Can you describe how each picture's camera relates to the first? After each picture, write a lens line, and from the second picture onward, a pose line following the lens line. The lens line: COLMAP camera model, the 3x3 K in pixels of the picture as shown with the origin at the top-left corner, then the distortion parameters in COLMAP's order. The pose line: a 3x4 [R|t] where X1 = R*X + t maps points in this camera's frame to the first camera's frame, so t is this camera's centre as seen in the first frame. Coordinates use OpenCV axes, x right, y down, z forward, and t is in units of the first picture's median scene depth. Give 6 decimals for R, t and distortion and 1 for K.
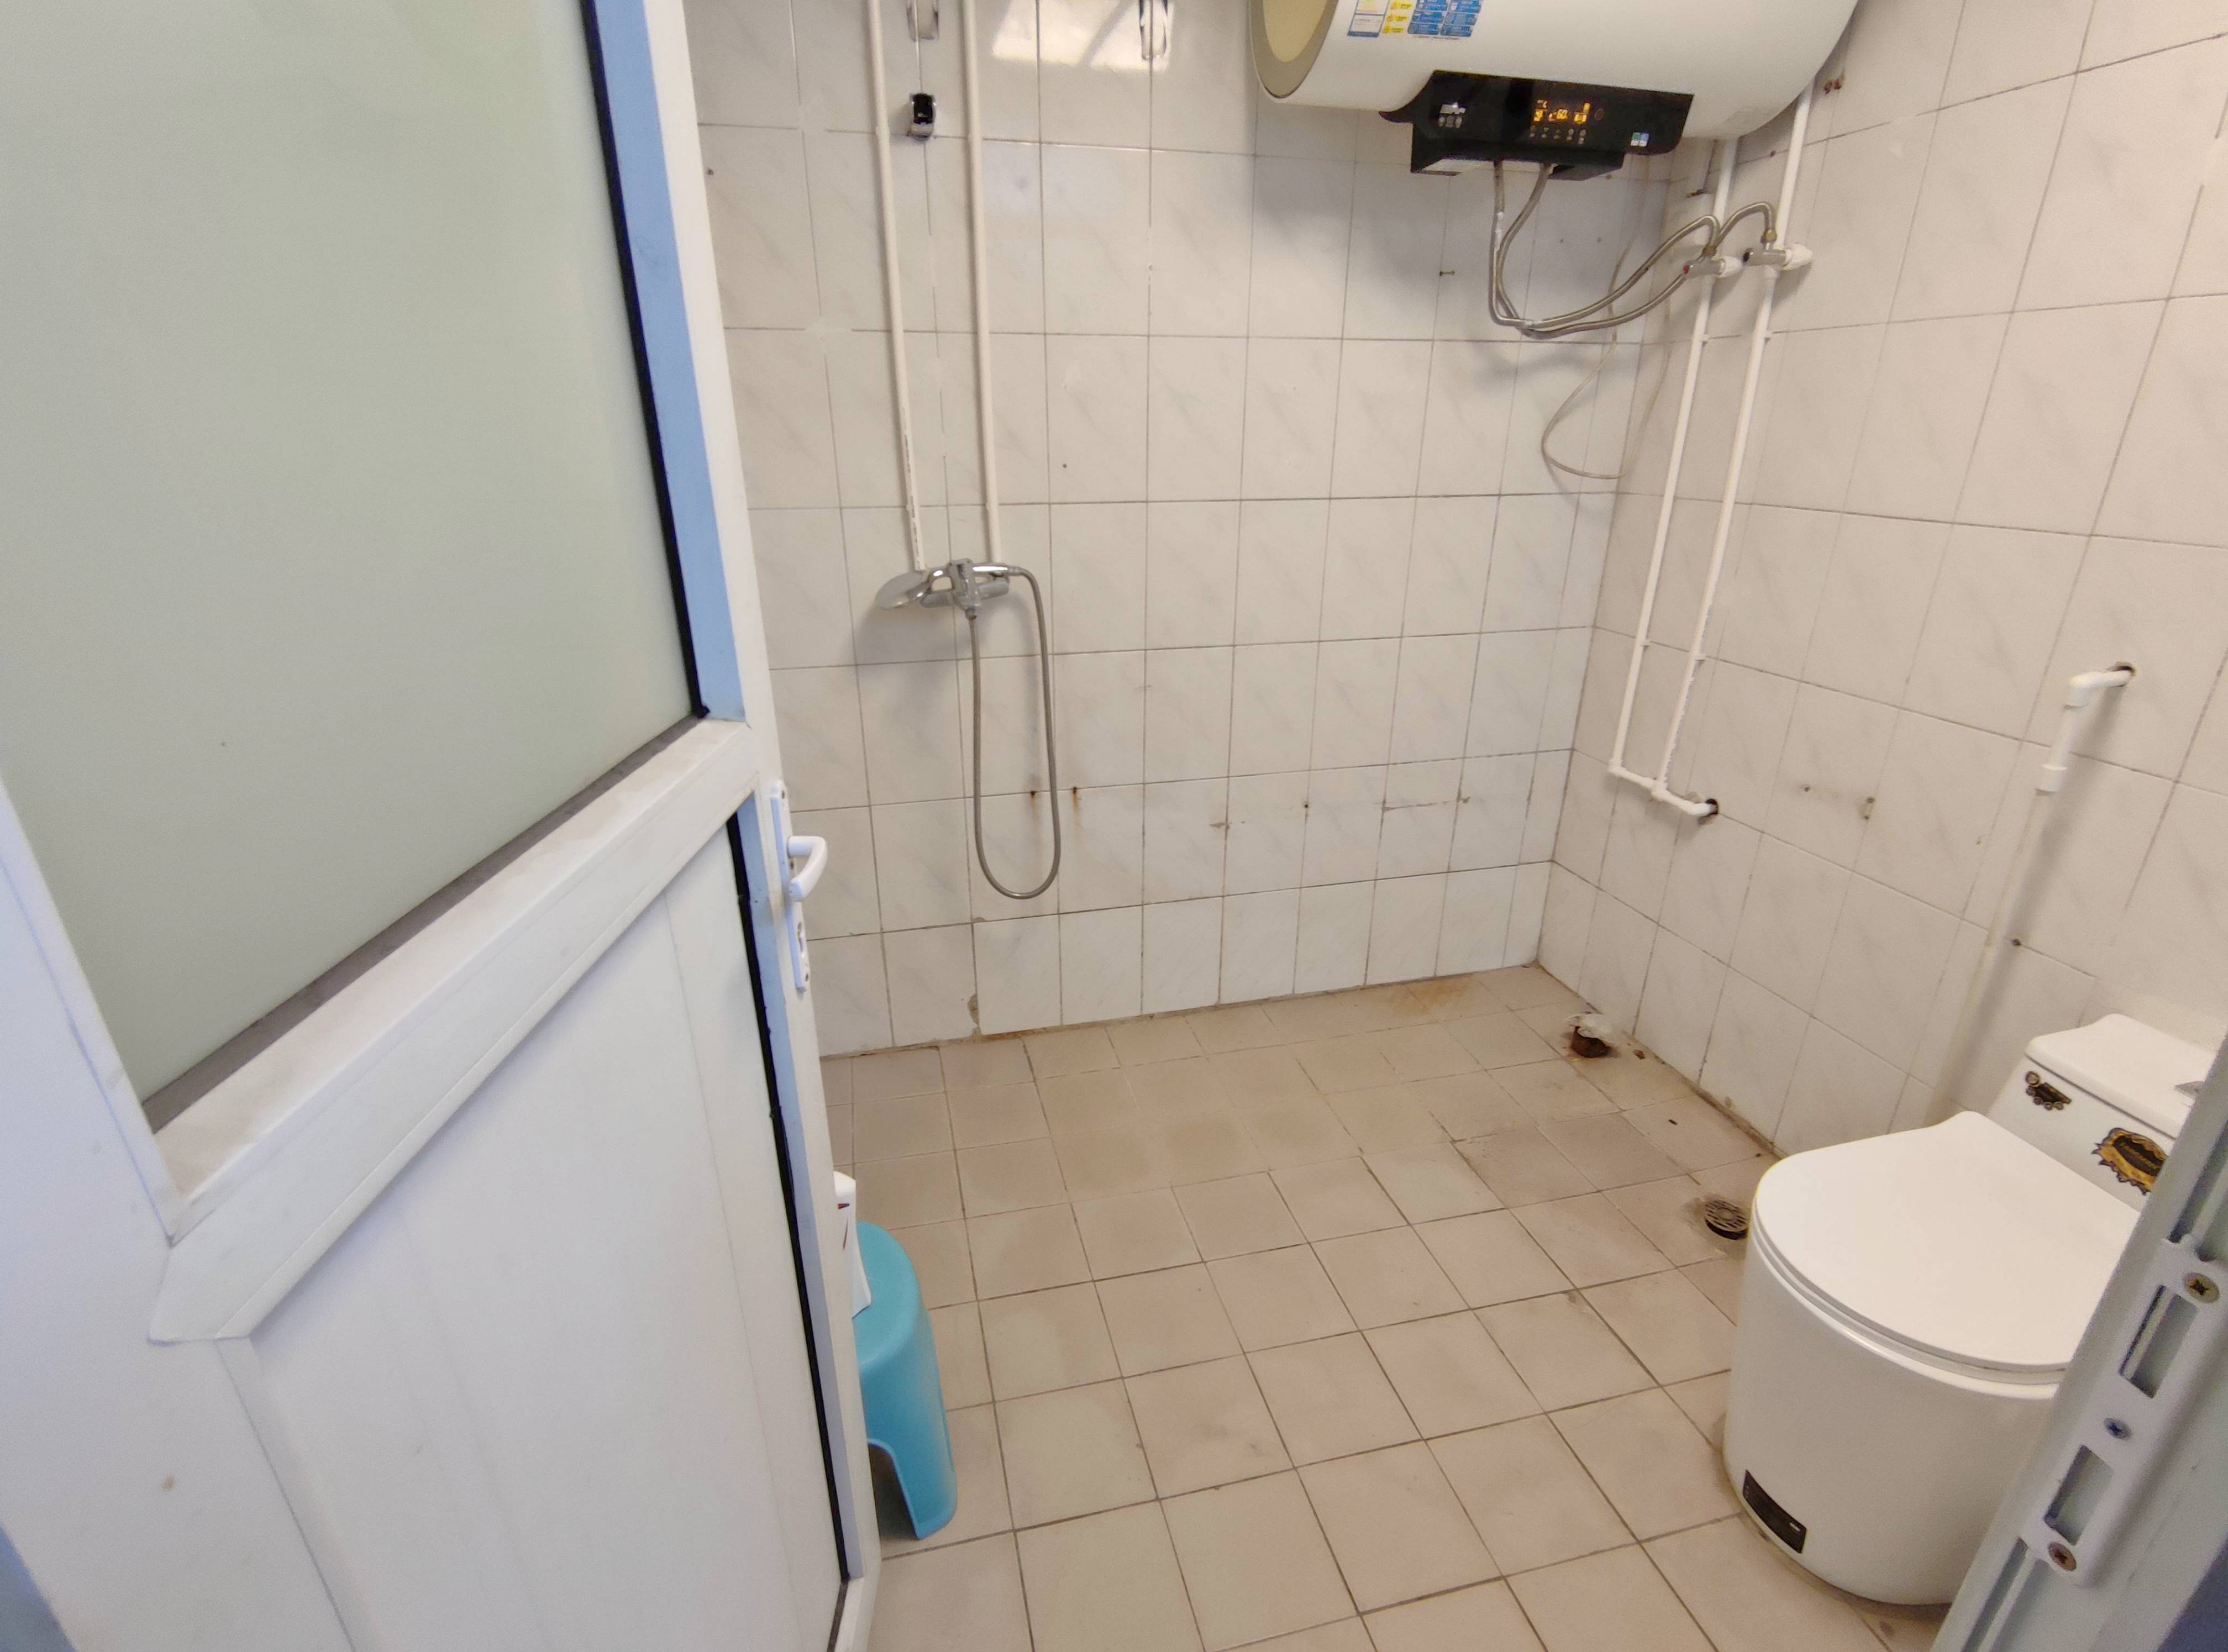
lens RADIAL K [[1034.9, 0, 1100.0], [0, 1034.9, 832.9], [0, 0, 1]] dist [0.000672, 0.000375]
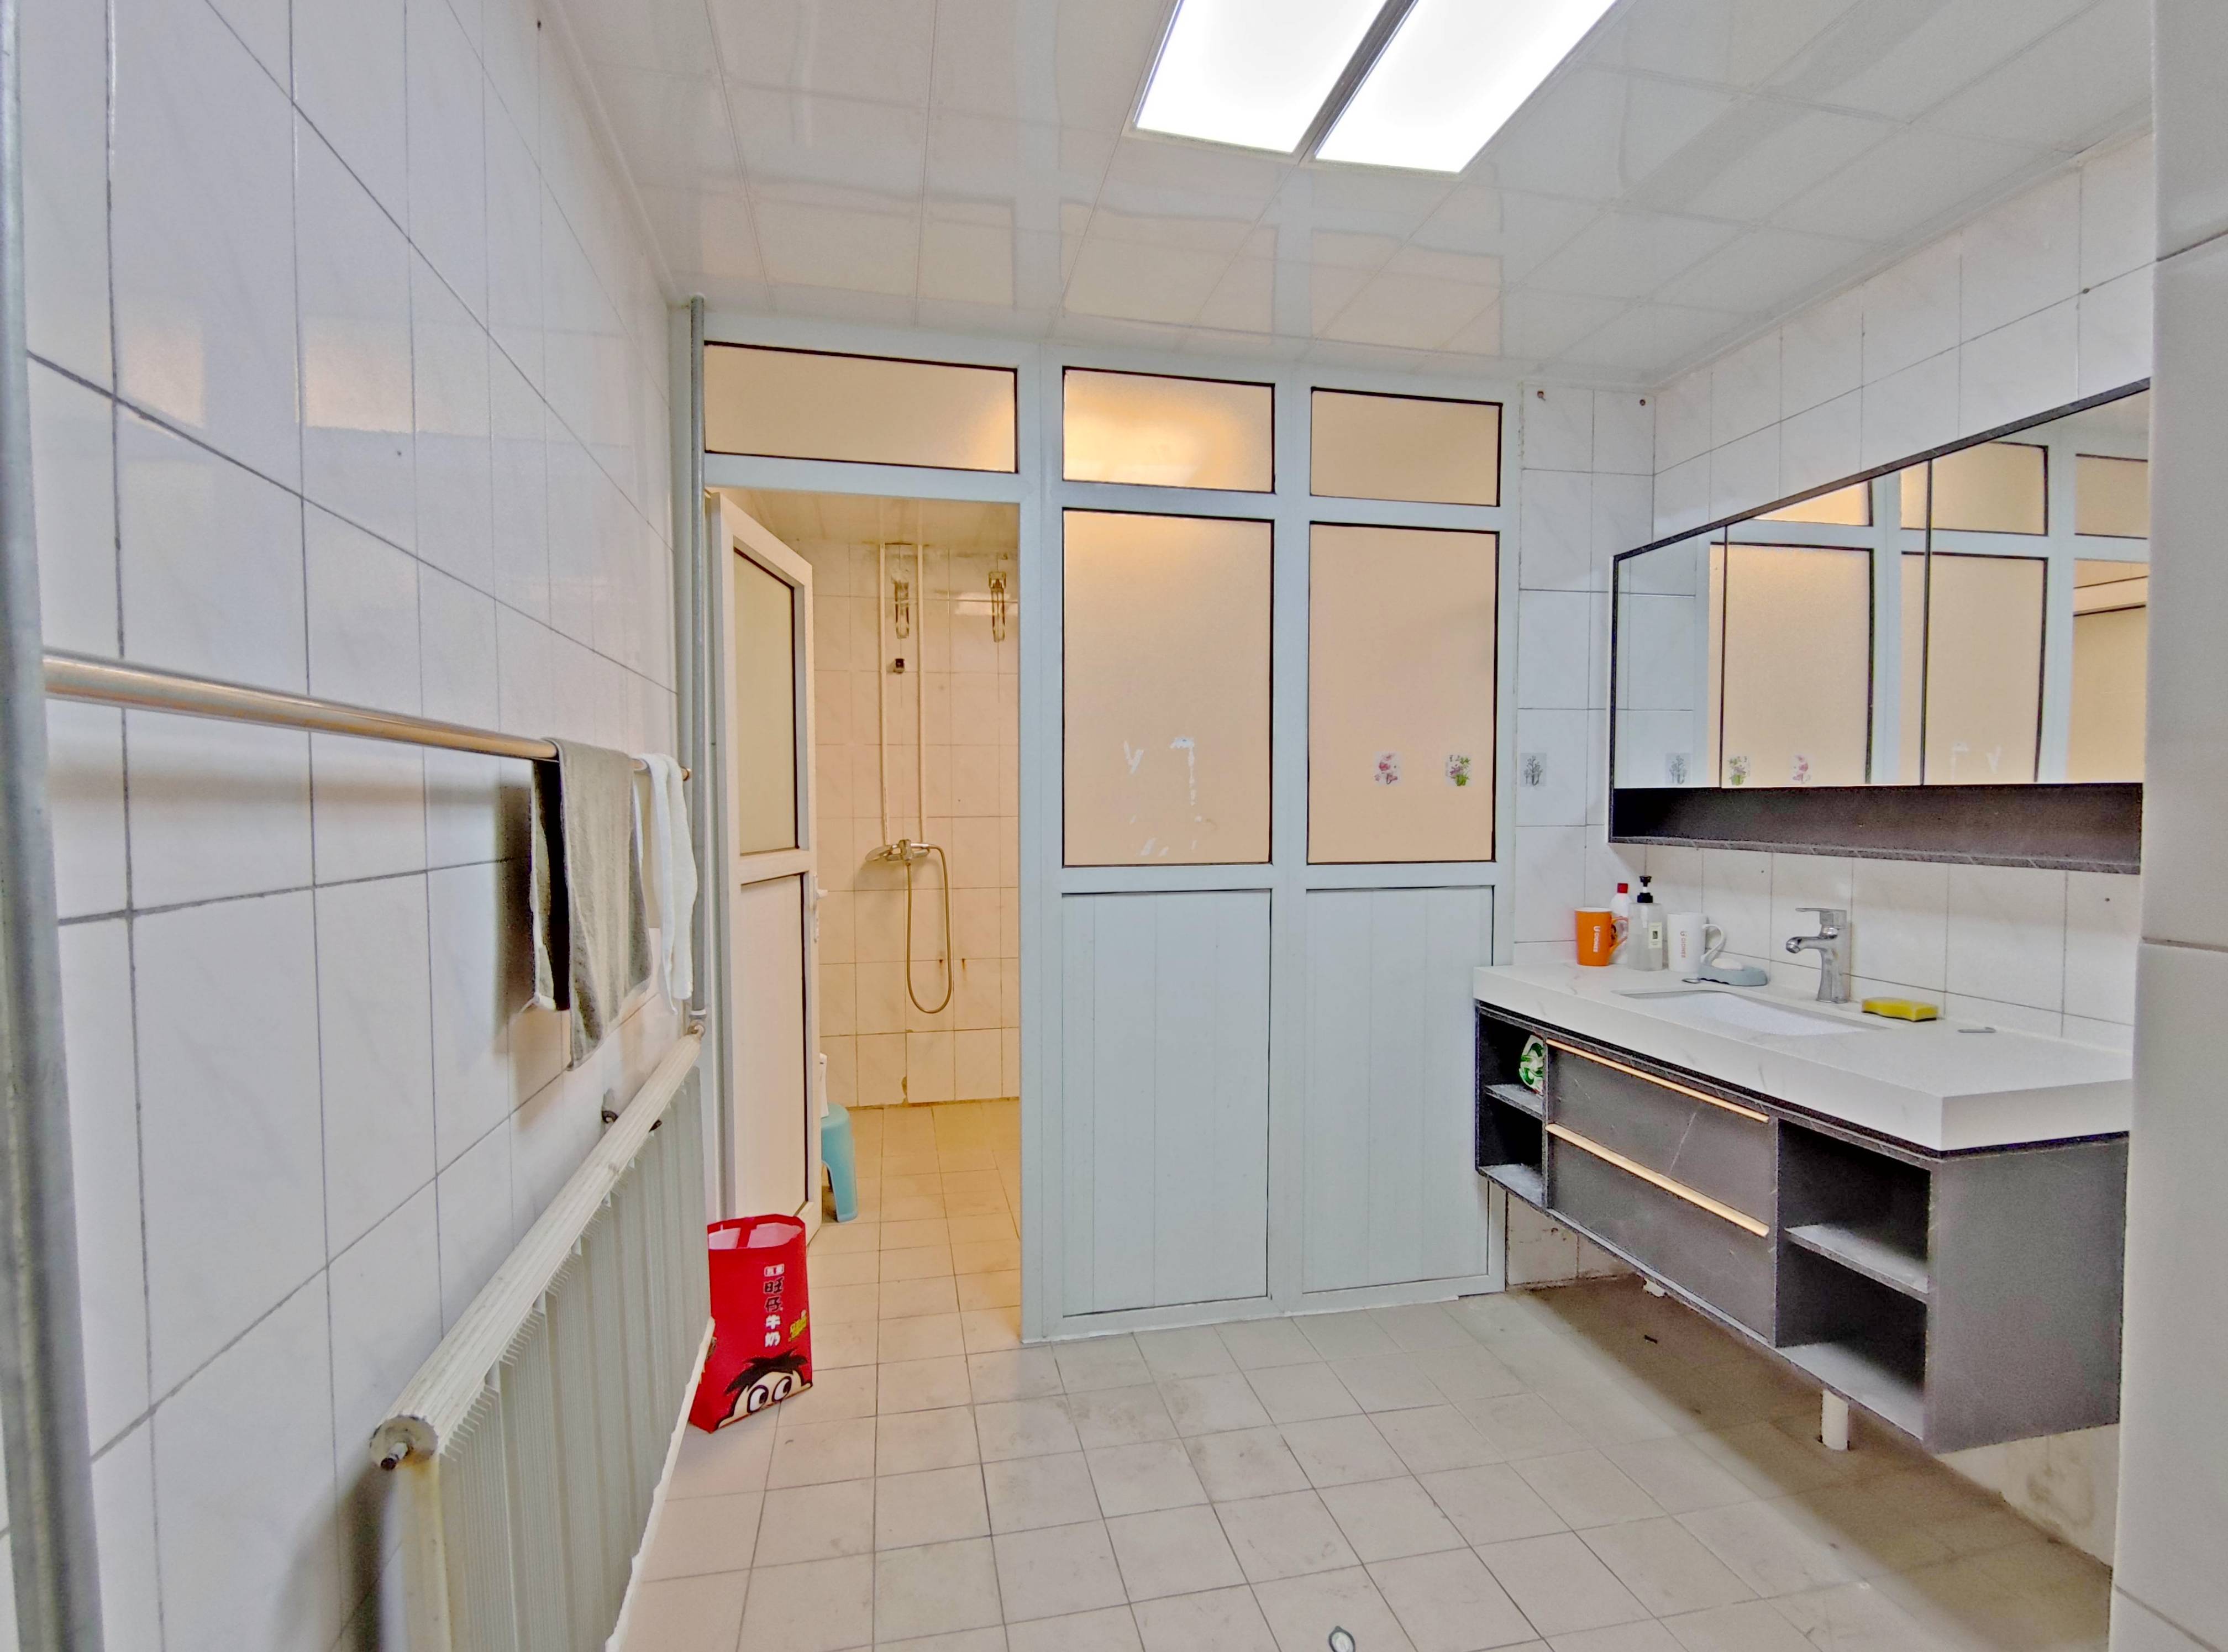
lens RADIAL K [[1034.9, 0, 1114.9], [0, 1034.9, 832.6], [0, 0, 1]] dist [0.000672, 0.000375]
pose [[0.999865, 0.003038, -0.016162, 0.322530], [-0.008300, 0.941644, -0.336508, 0.425950], [0.014197, 0.336596, 0.941542, -0.992347]]
